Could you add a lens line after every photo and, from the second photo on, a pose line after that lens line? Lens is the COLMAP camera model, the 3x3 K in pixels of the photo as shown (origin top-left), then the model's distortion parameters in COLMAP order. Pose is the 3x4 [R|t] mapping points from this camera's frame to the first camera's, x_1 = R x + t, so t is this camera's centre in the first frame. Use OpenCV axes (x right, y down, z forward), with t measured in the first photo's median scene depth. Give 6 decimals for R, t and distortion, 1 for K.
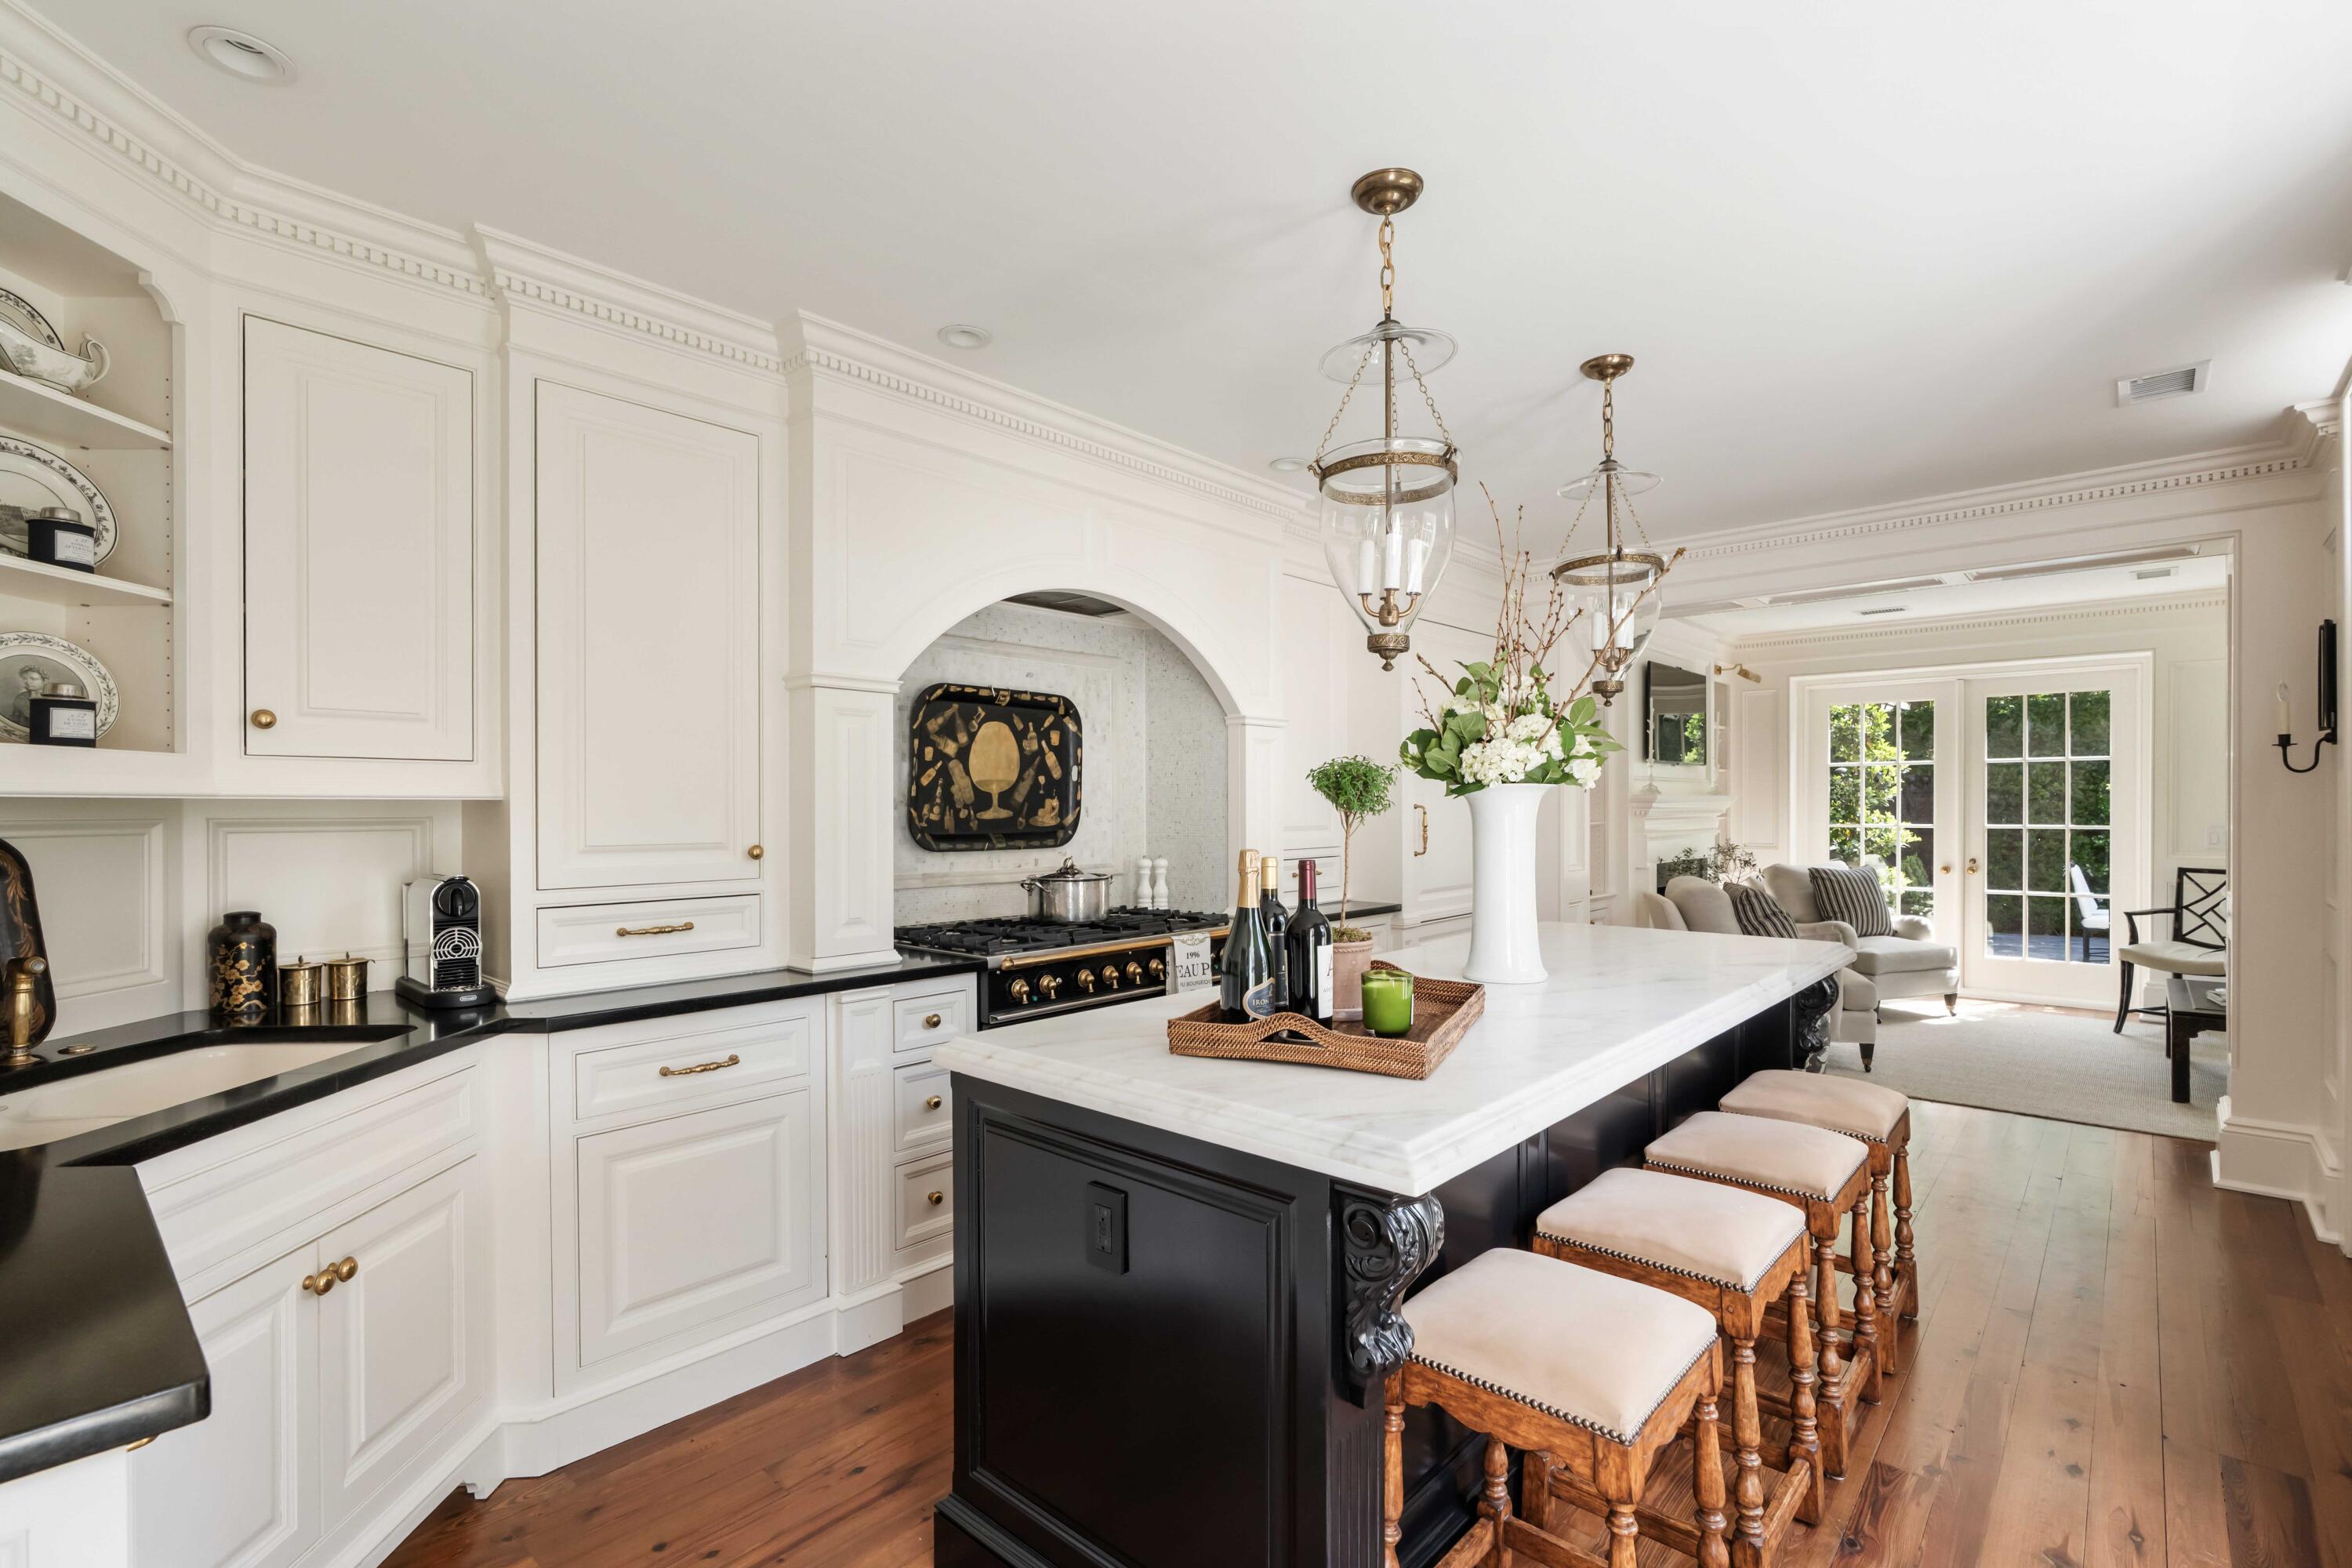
lens RADIAL K [[1070.0, 0, 1187.8], [0, 1070.0, 804.0], [0, 0, 1]] dist [-0.000168, 0.001096]
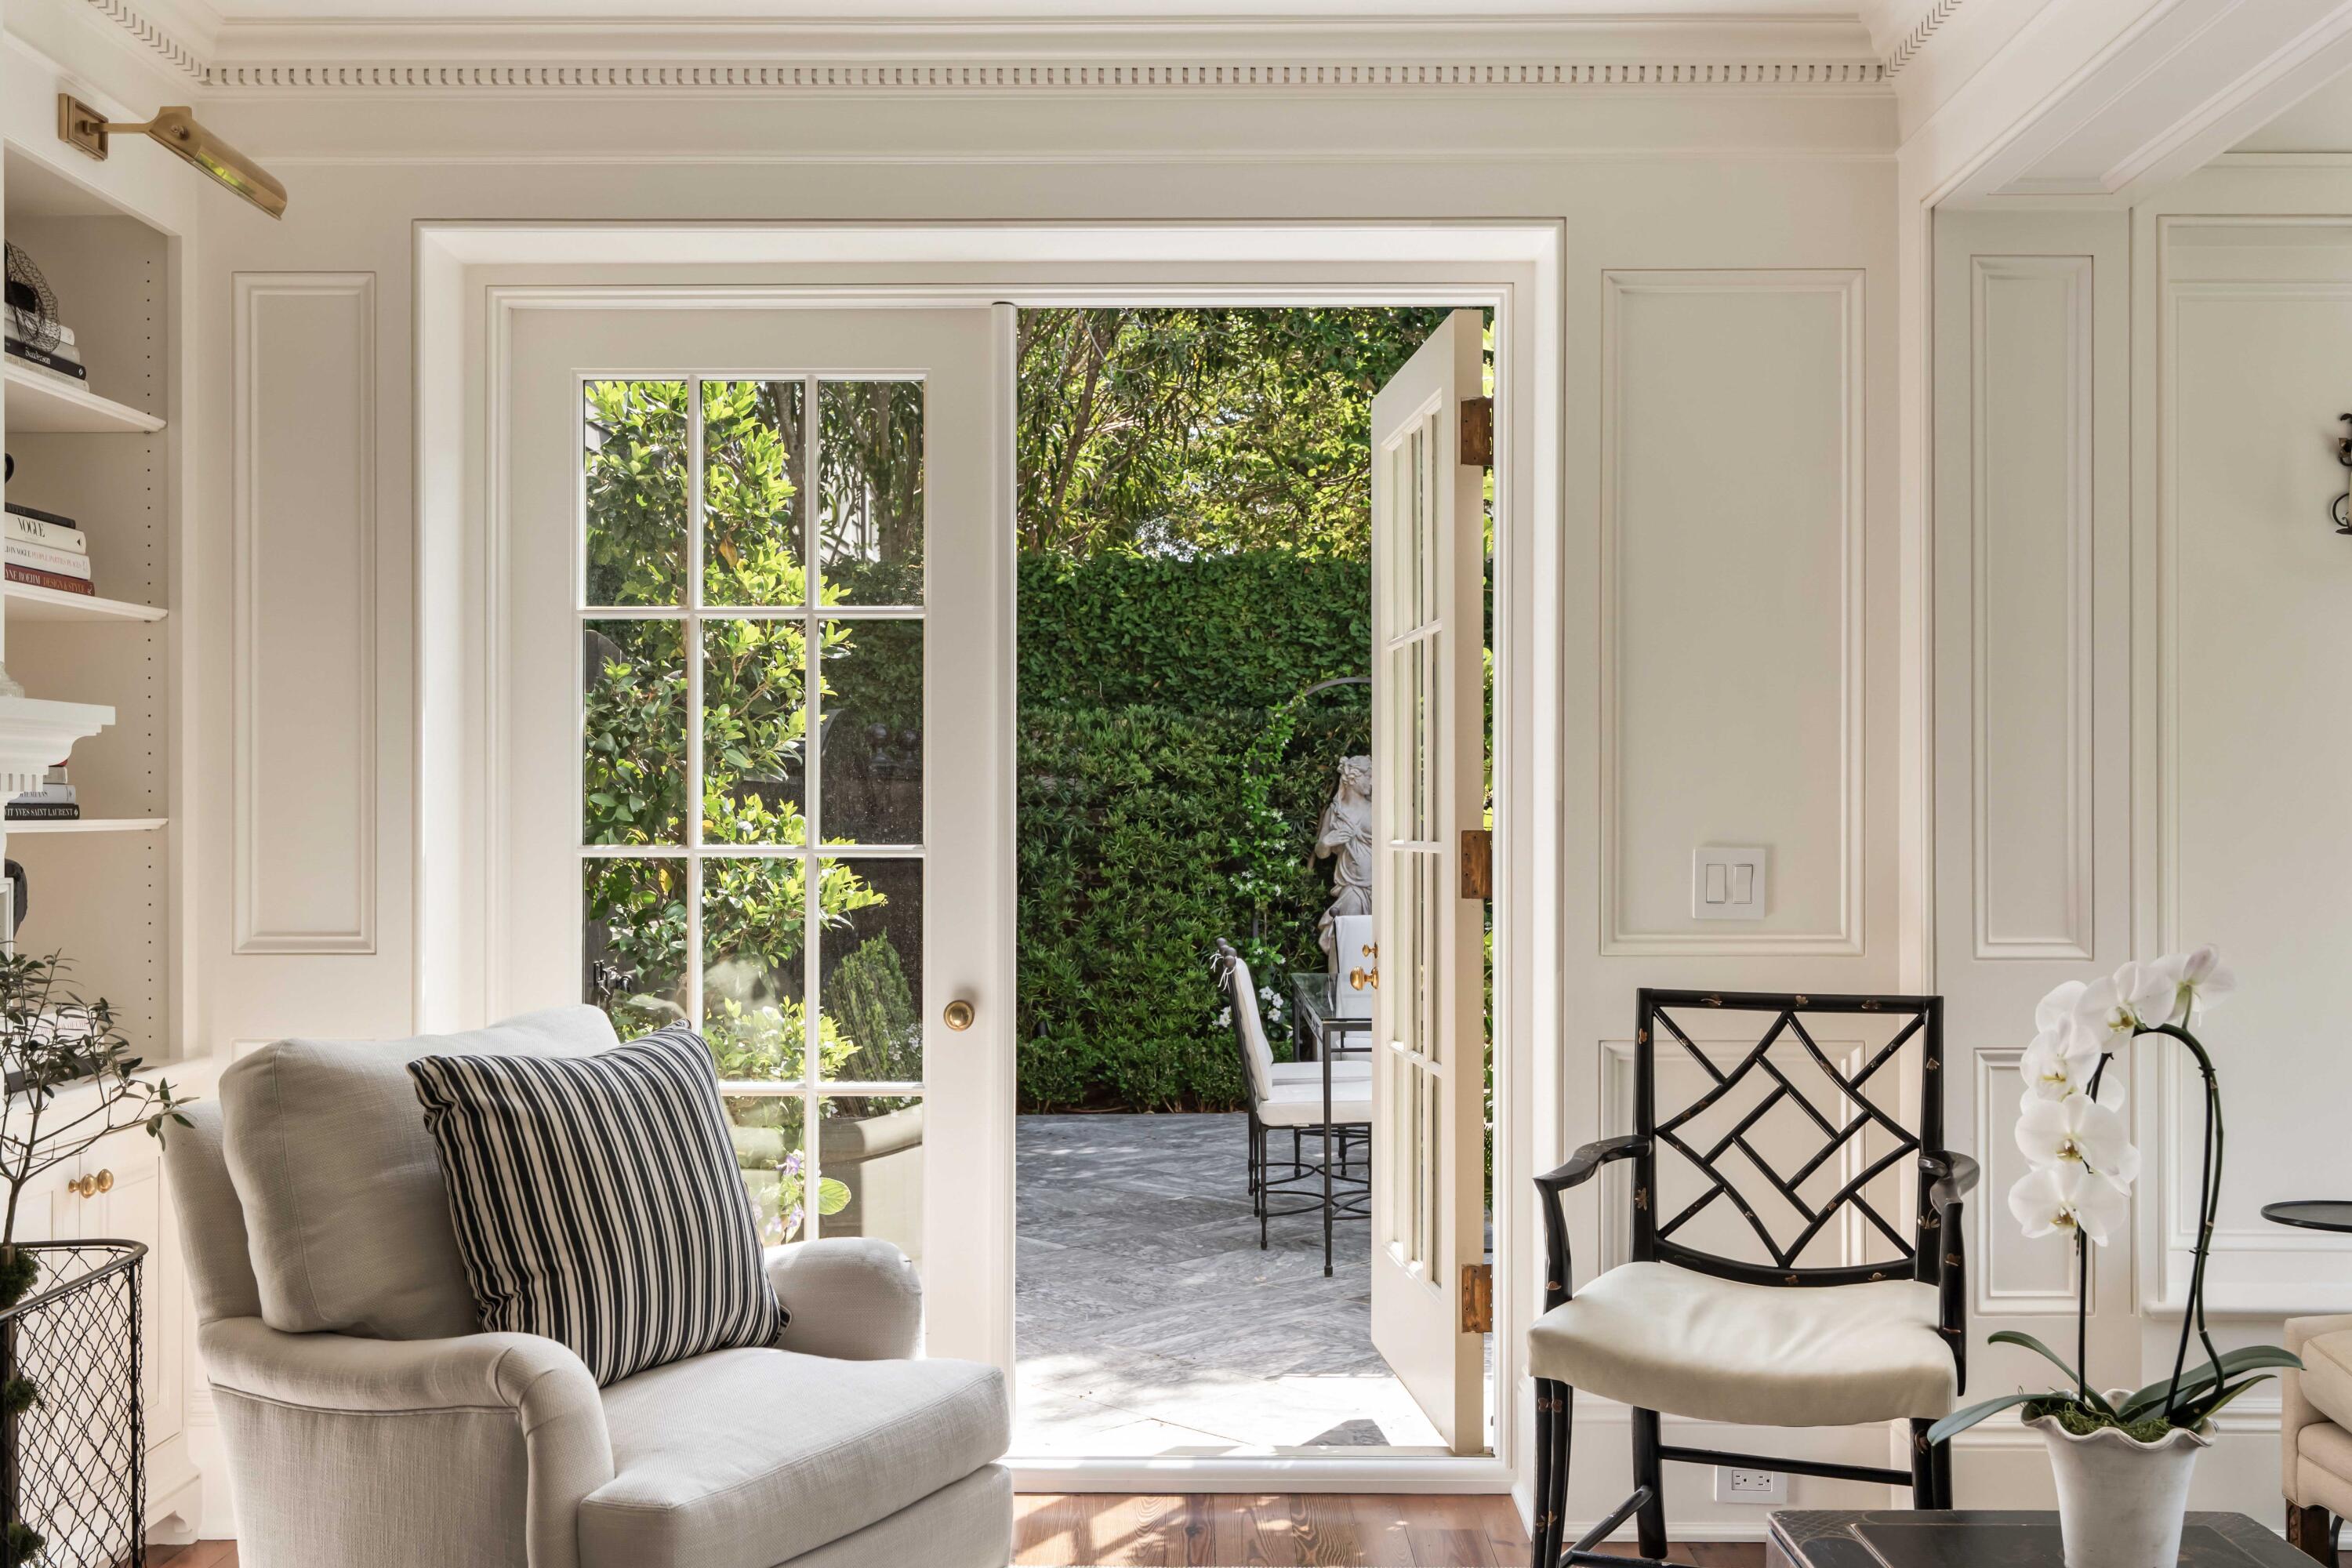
lens RADIAL K [[2315.8, 0, 1183.2], [0, 2315.8, 788.4], [0, 0, 1]] dist [0.023803, 0.000000]
pose [[0.752451, 0.009428, 0.658581, 0.398506], [-0.002377, 0.999930, -0.011598, 0.012744], [-0.658644, 0.007161, 0.752421, 0.569658]]
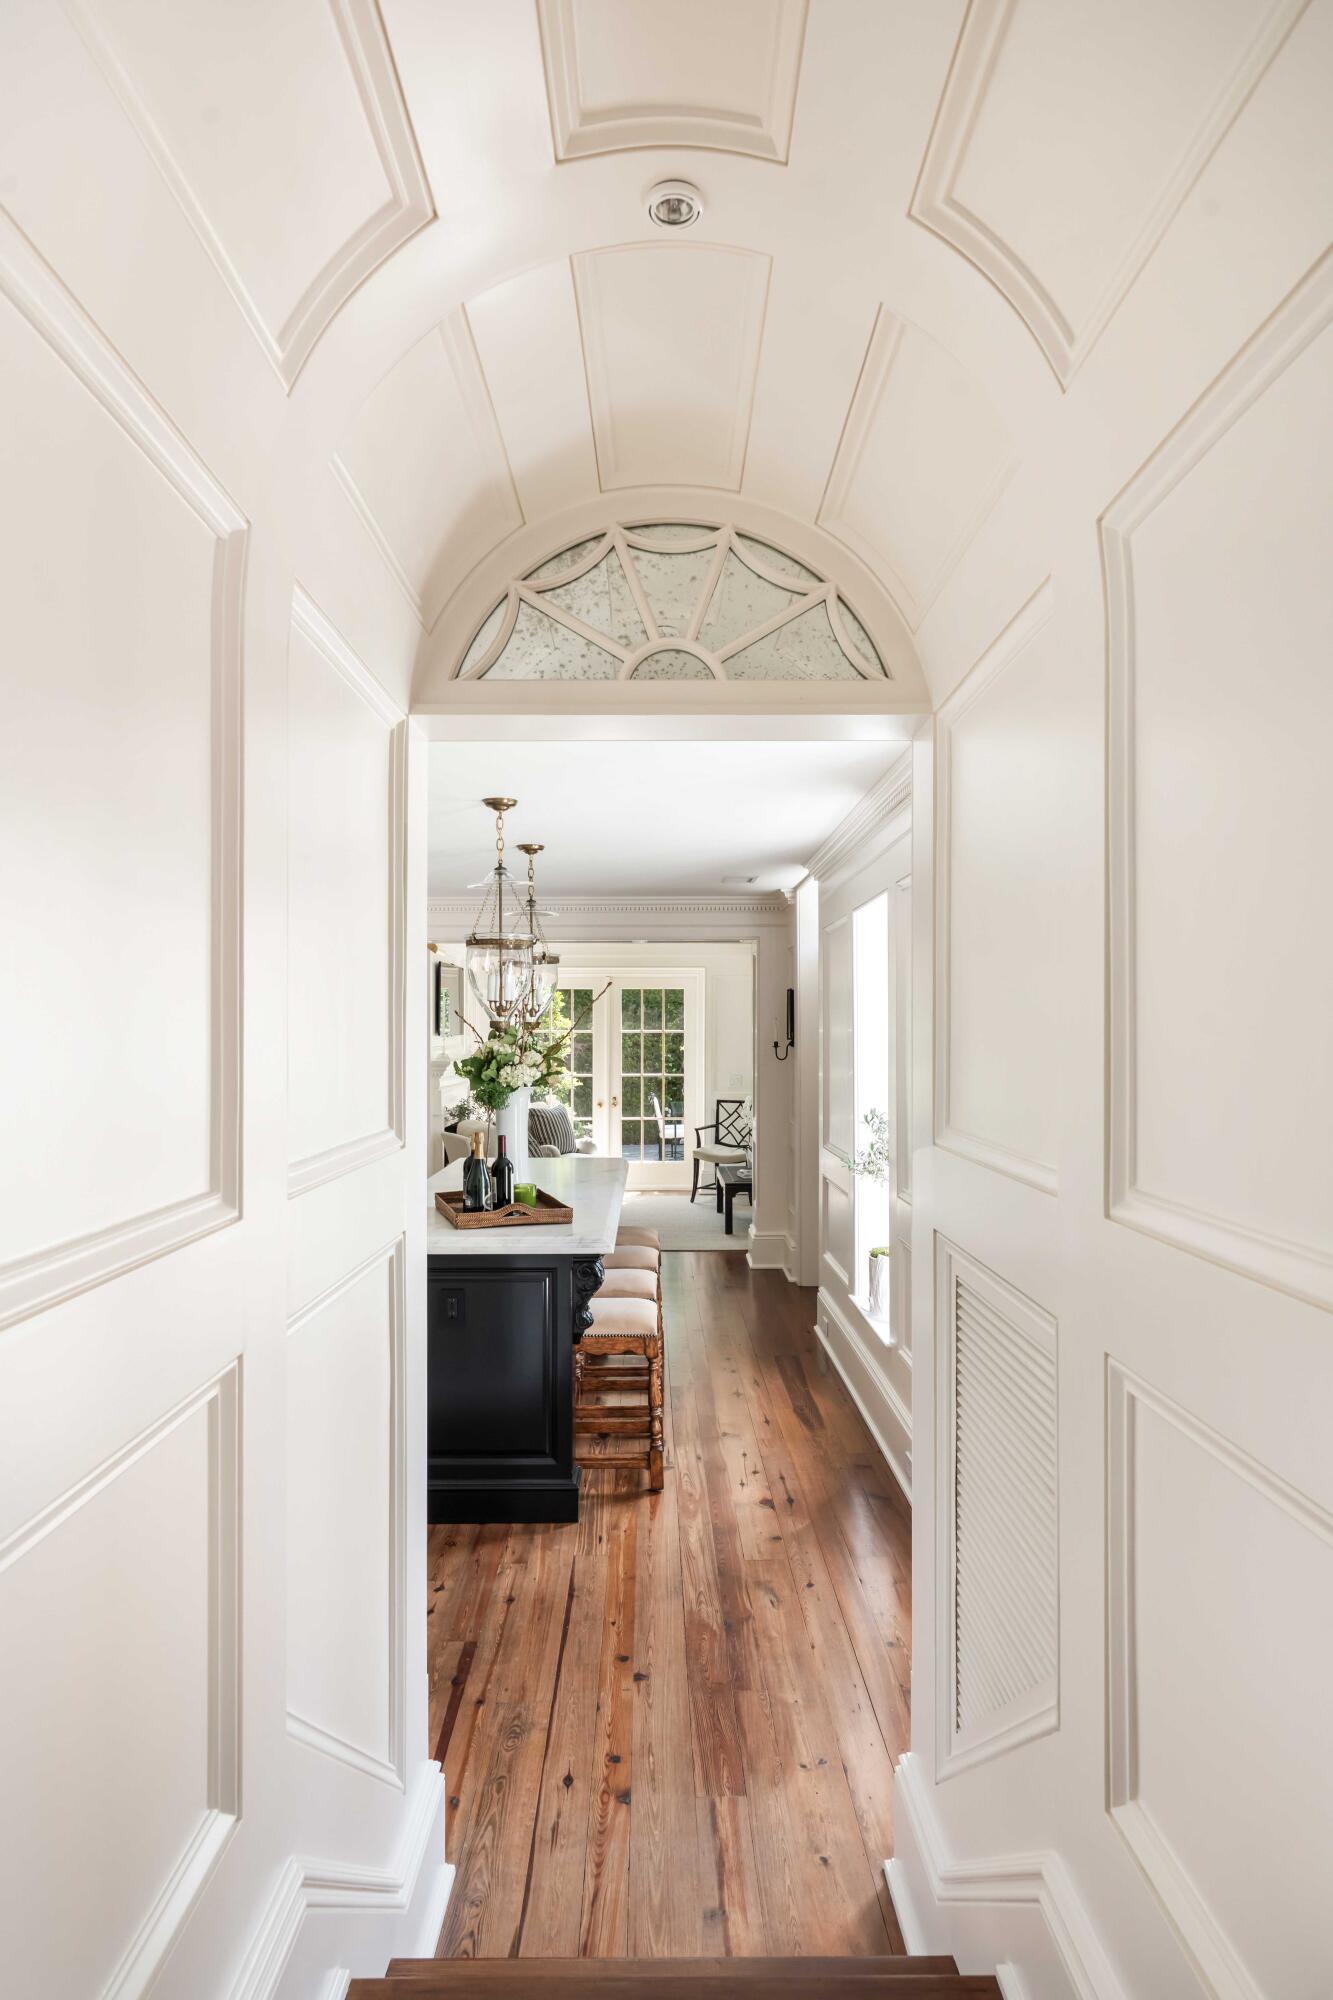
lens RADIAL K [[1174.3, 0, 663.8], [0, 1174.3, 993.8], [0, 0, 1]] dist [0.001031, -0.000058]
pose [[0.736678, 0.023719, 0.675828, -0.343534], [-0.003621, 0.999509, -0.031132, -0.044230], [-0.676234, 0.020487, 0.736402, -0.268559]]
